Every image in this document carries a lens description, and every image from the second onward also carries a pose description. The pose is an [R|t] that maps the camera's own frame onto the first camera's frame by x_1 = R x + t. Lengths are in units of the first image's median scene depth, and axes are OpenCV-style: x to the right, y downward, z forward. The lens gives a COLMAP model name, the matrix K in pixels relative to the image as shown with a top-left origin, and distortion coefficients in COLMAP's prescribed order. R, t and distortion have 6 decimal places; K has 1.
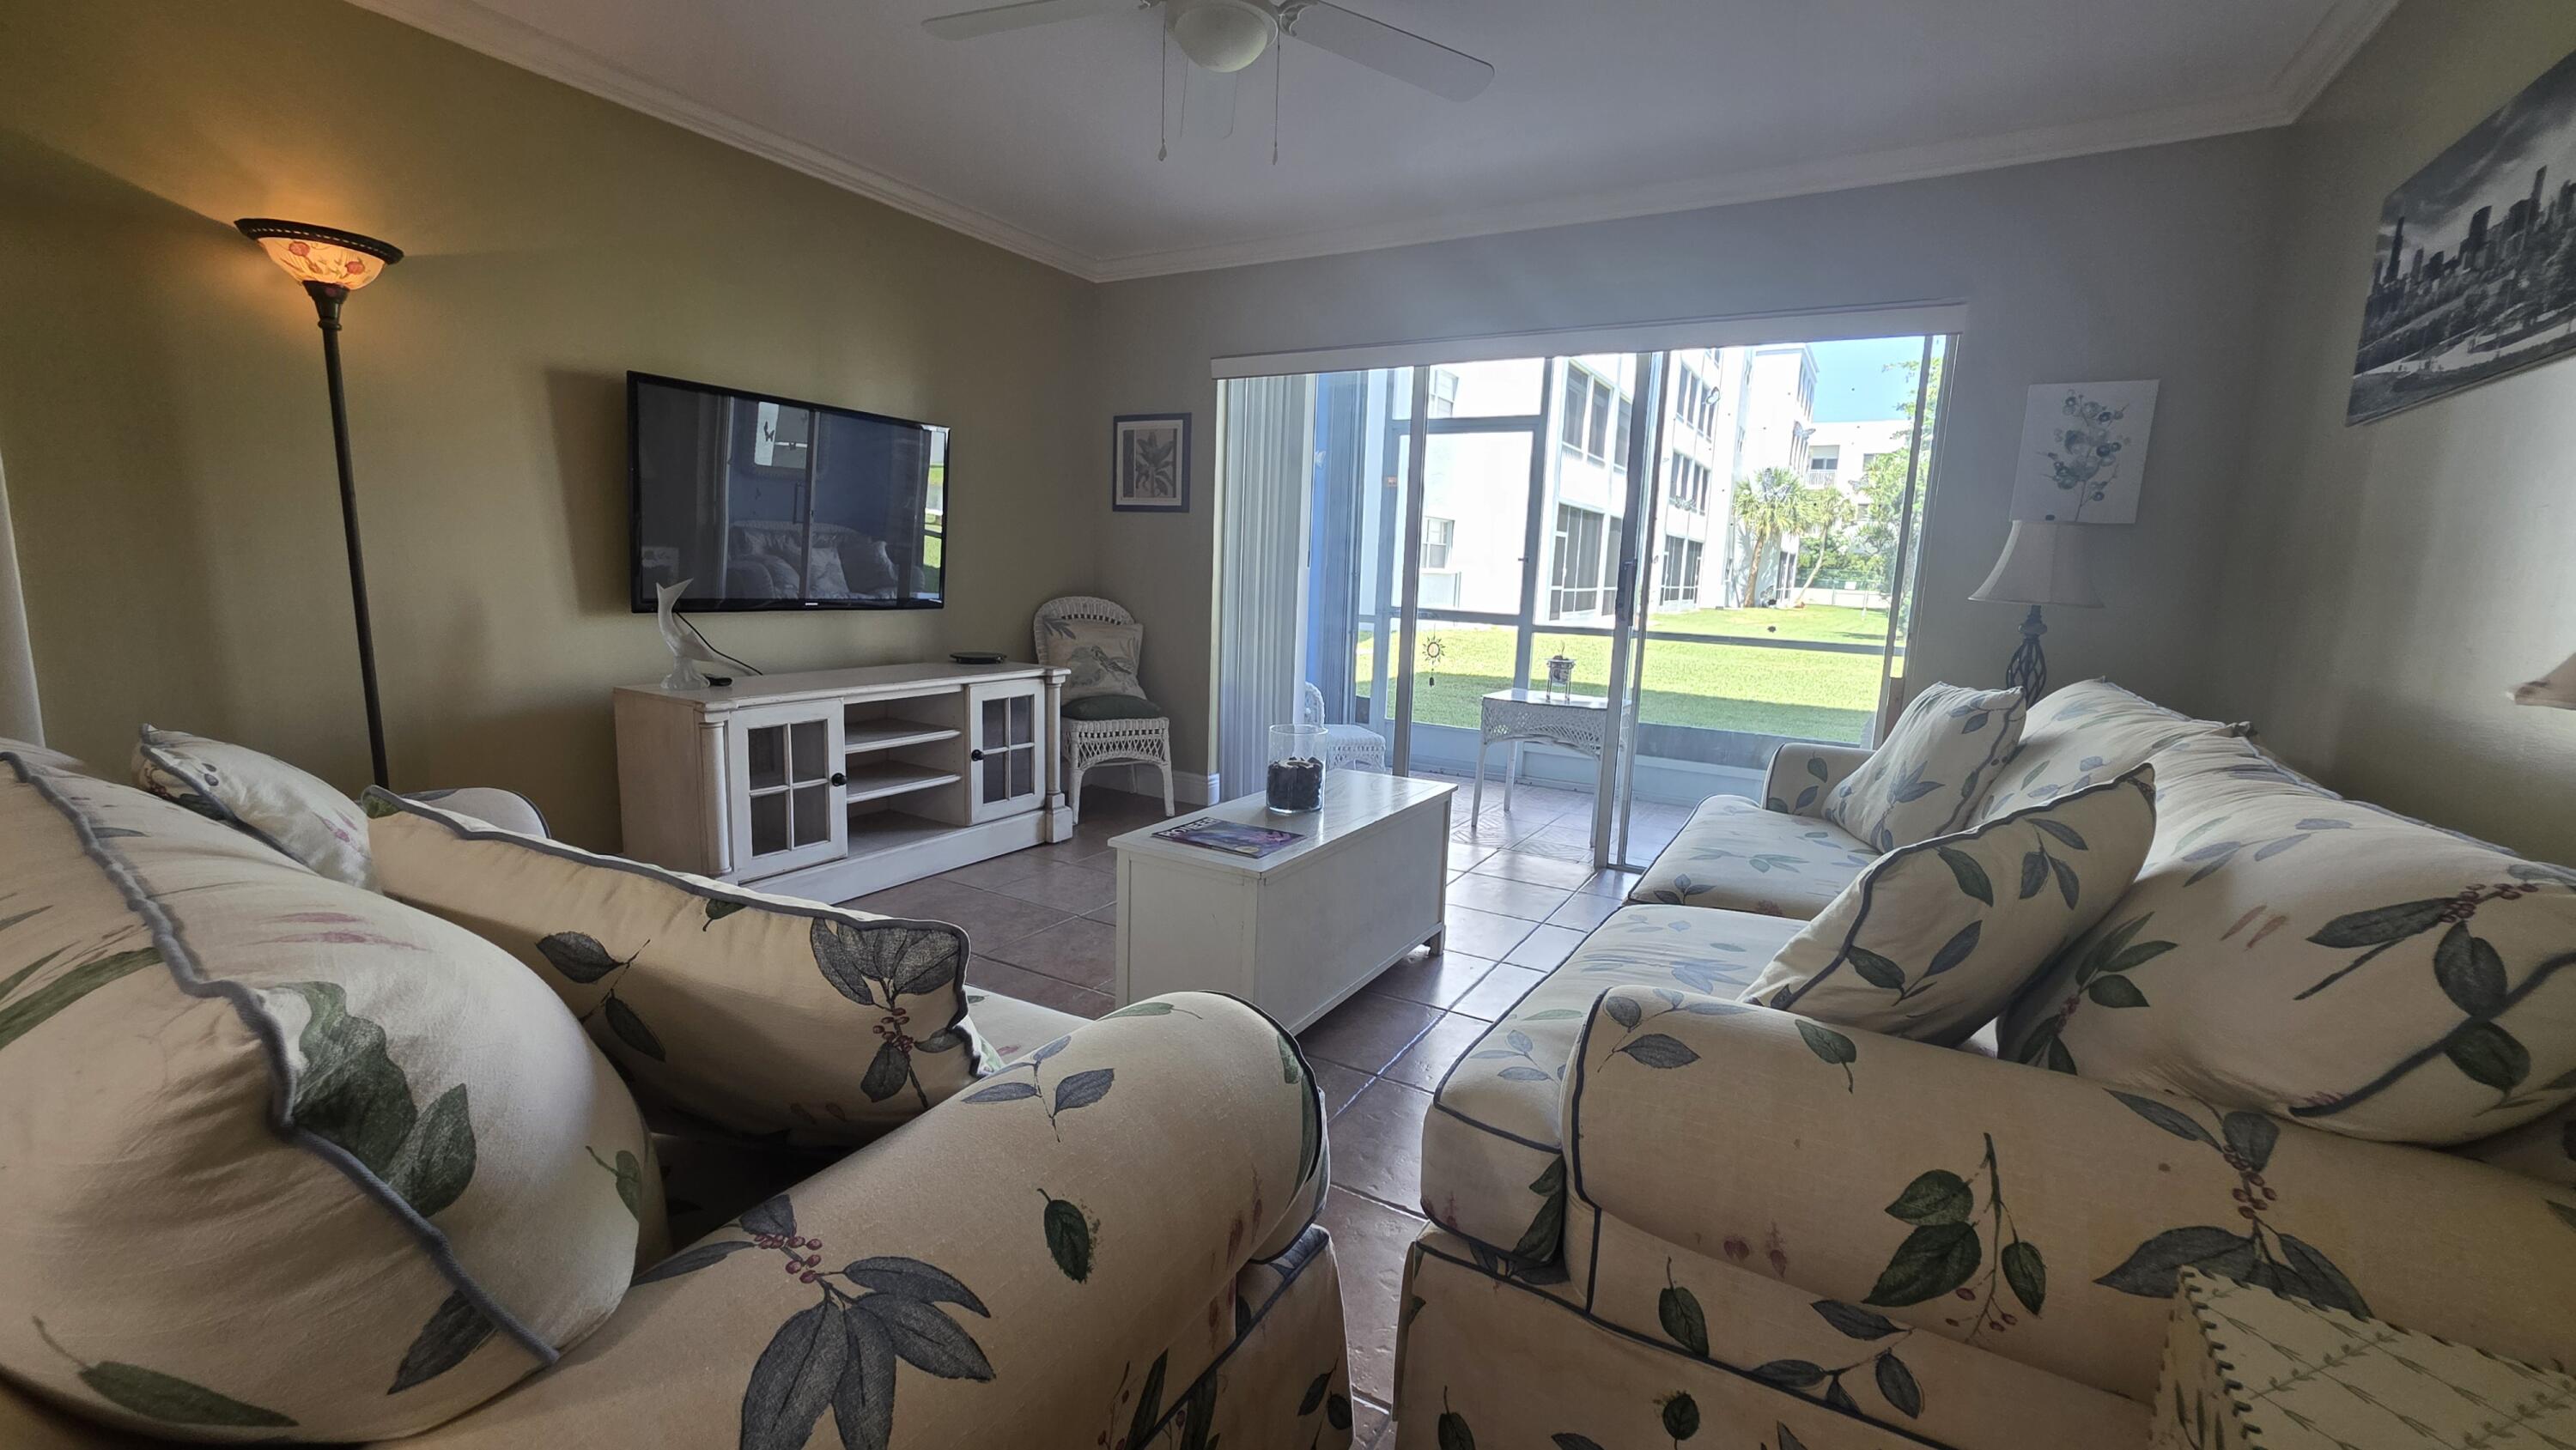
lens RADIAL K [[1034.1, 0, 1285.0], [0, 1034.1, 734.0], [0, 0, 1]] dist [0.000770, -0.000041]
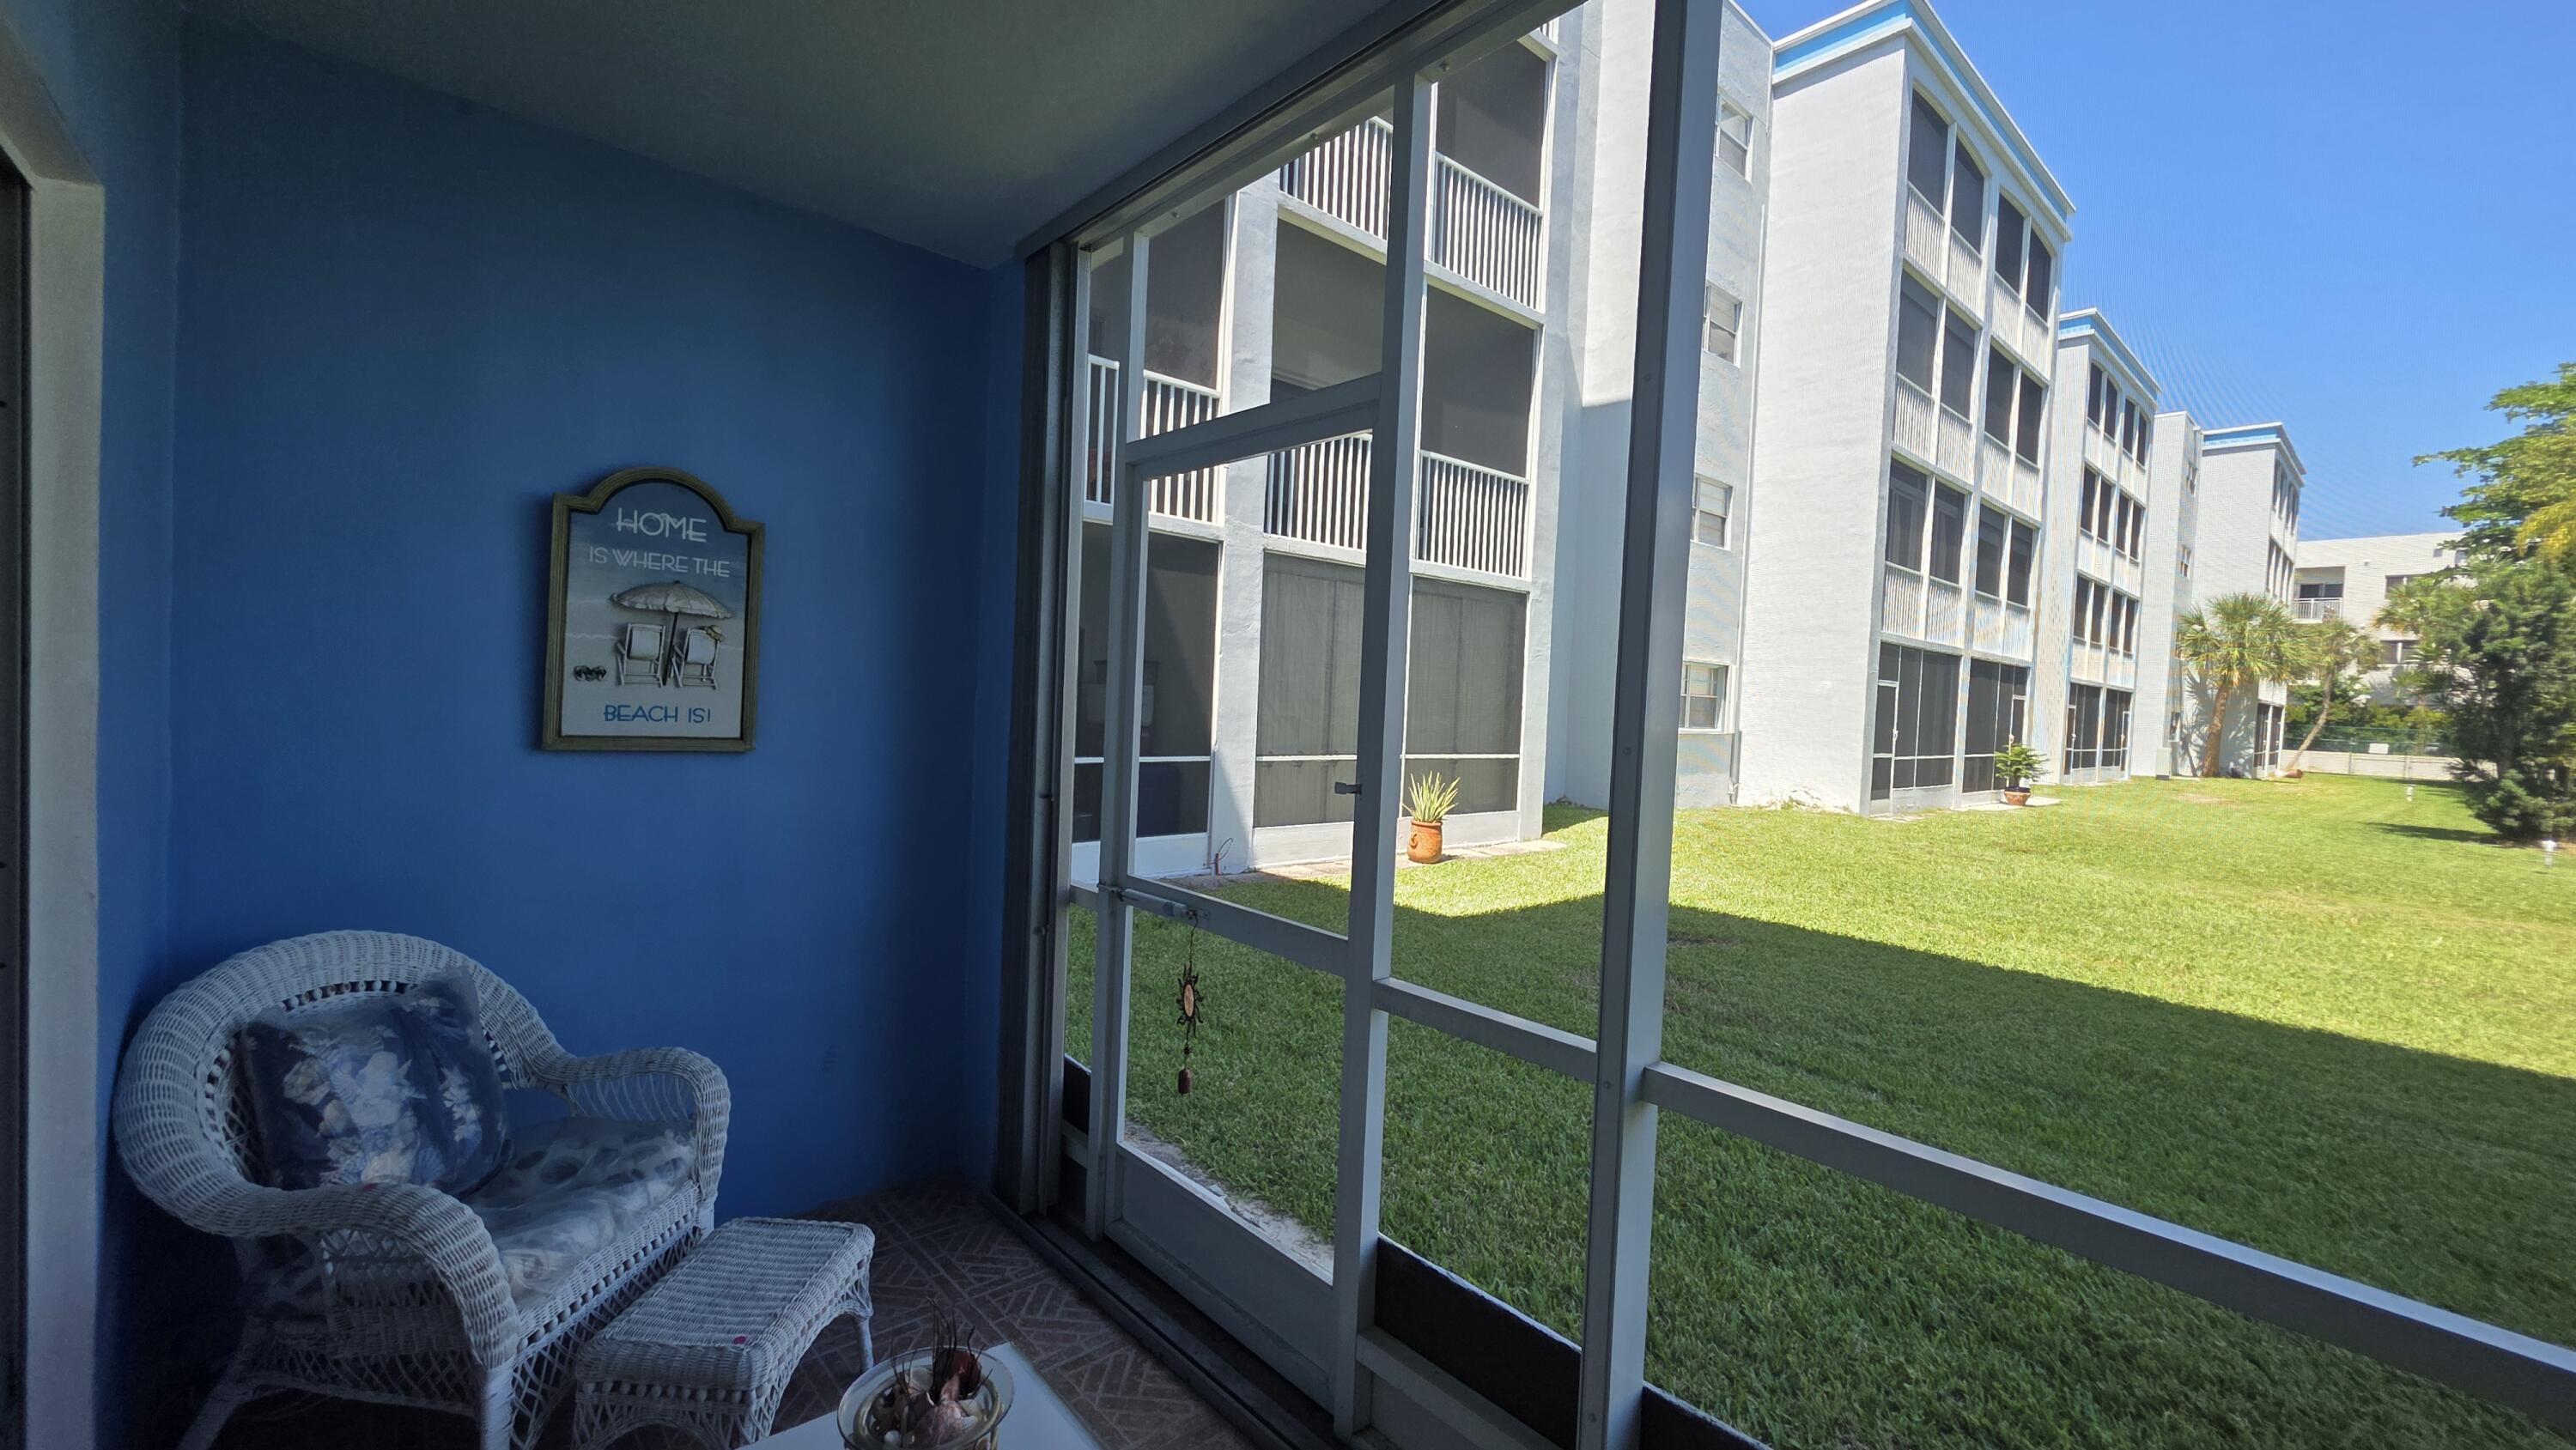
lens RADIAL K [[1034.1, 0, 1280.0], [0, 1034.1, 729.3], [0, 0, 1]] dist [0.000770, -0.000041]
pose [[0.950678, 0.015149, -0.309809, 0.296697], [-0.058908, 0.989446, -0.132385, -0.134495], [0.304534, 0.144106, 0.941537, 0.635916]]
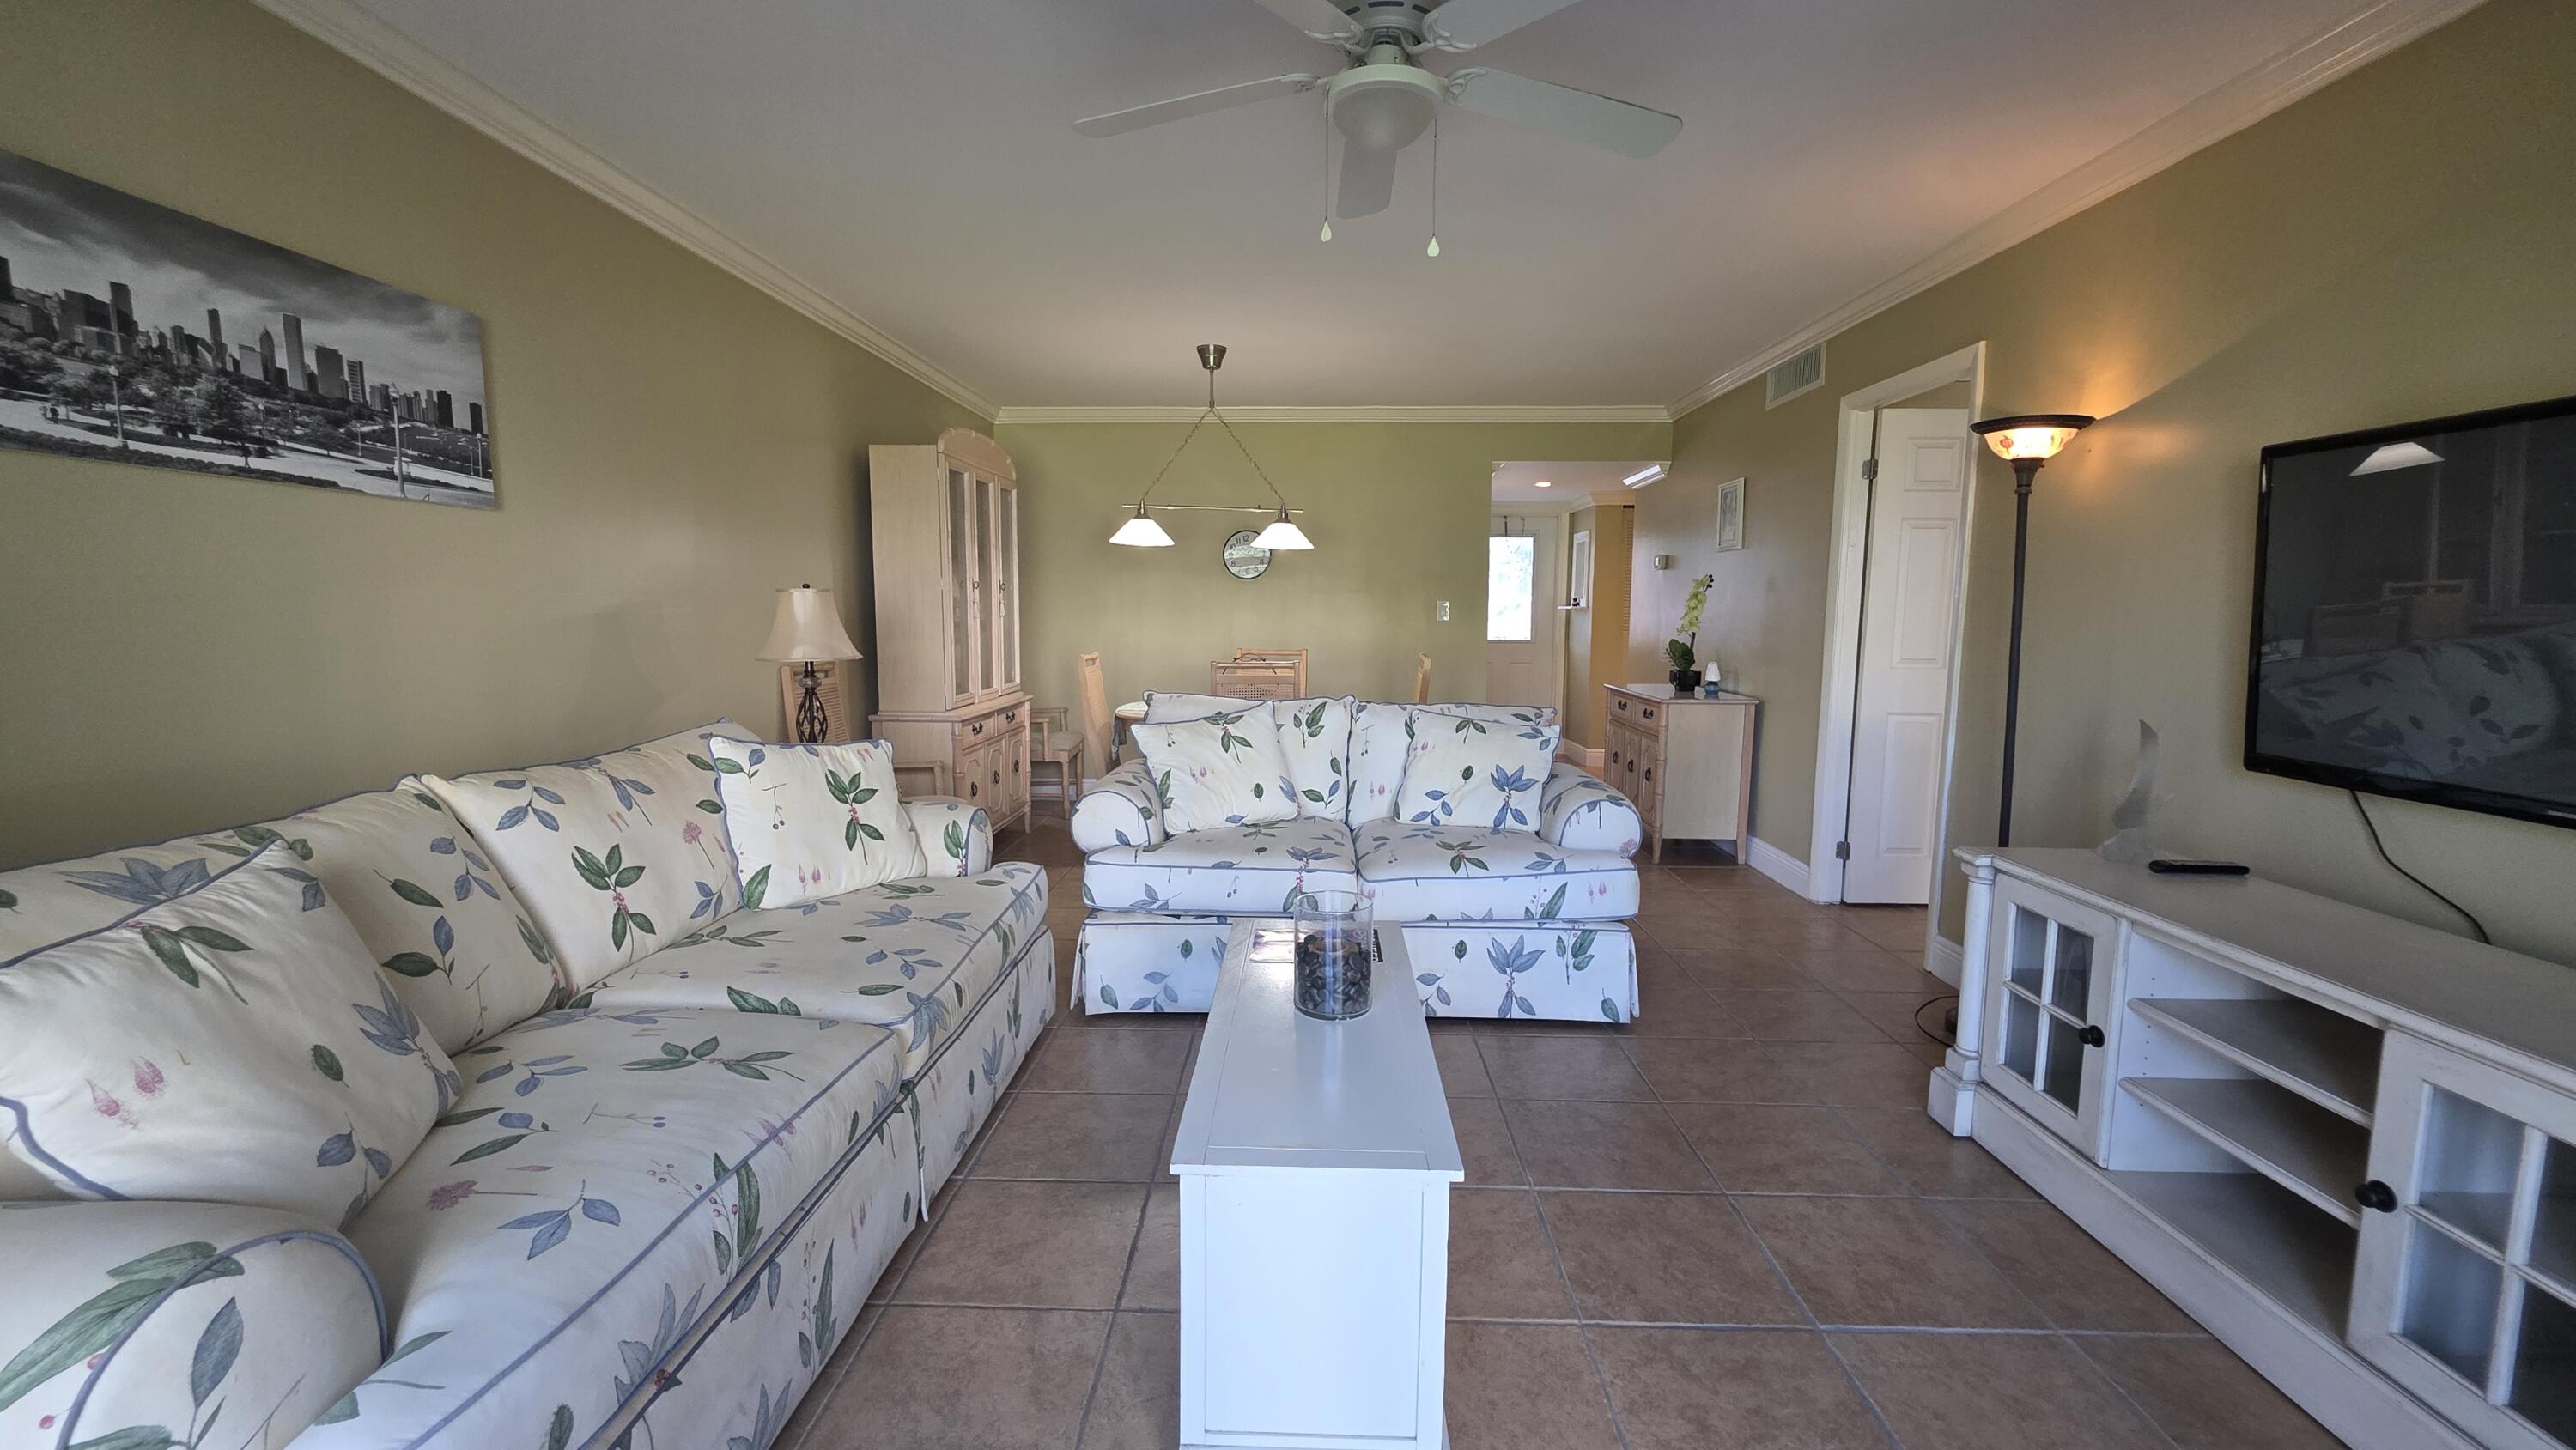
lens RADIAL K [[1034.1, 0, 1292.3], [0, 1034.1, 720.9], [0, 0, 1]] dist [0.000770, -0.000041]
pose [[-0.875787, 0.012151, -0.482544, 0.162286], [-0.114405, 0.965974, 0.231962, -0.122443], [0.468943, 0.258355, -0.844597, 0.653575]]
